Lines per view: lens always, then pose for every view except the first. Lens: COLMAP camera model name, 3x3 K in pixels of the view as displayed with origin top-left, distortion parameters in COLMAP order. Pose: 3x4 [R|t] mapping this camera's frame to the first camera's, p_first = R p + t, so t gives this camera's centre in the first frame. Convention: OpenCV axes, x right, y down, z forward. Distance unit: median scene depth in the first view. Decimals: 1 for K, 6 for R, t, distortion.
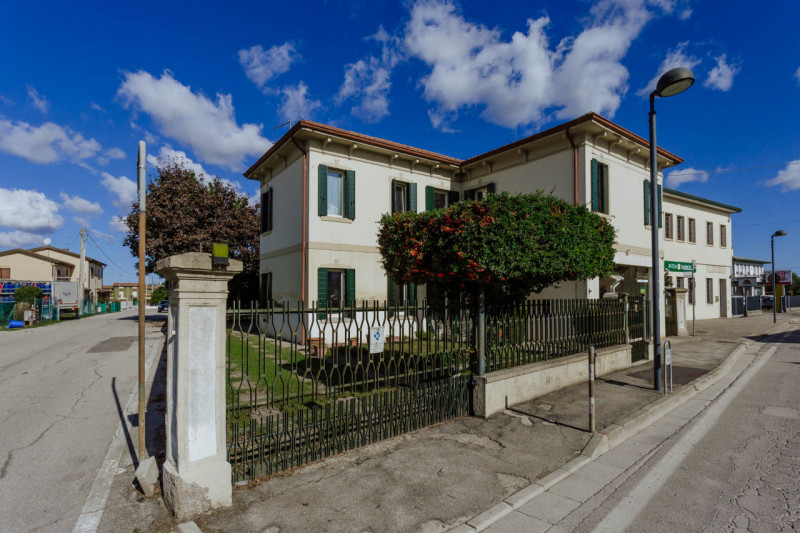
lens RADIAL K [[365.2, 0, 390.5], [0, 365.2, 282.7], [0, 0, 1]] dist [-0.011497, 0.000938]
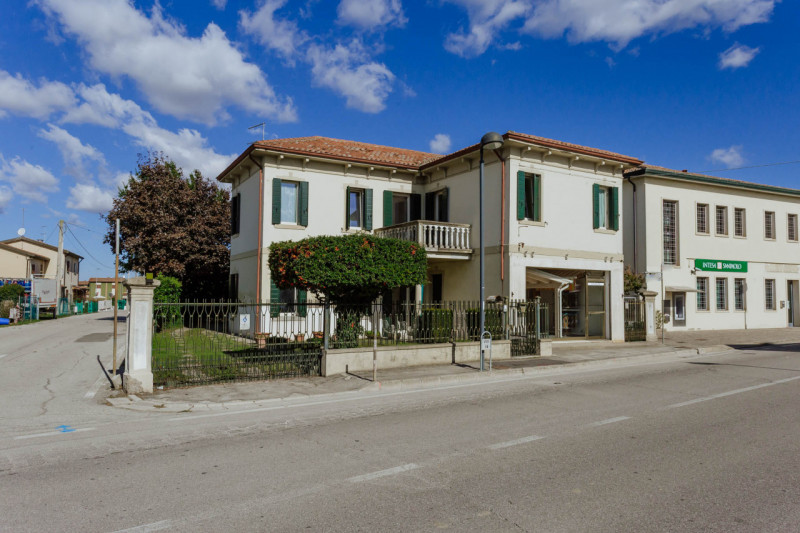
lens RADIAL K [[493.0, 0, 401.0], [0, 493.0, 265.5], [0, 0, 1]] dist [-0.003192, -0.003705]
pose [[0.996199, 0.003180, -0.087051, 0.264203], [-0.005543, 0.999622, -0.026922, -0.015727], [0.086932, 0.027302, 0.995840, -0.372203]]
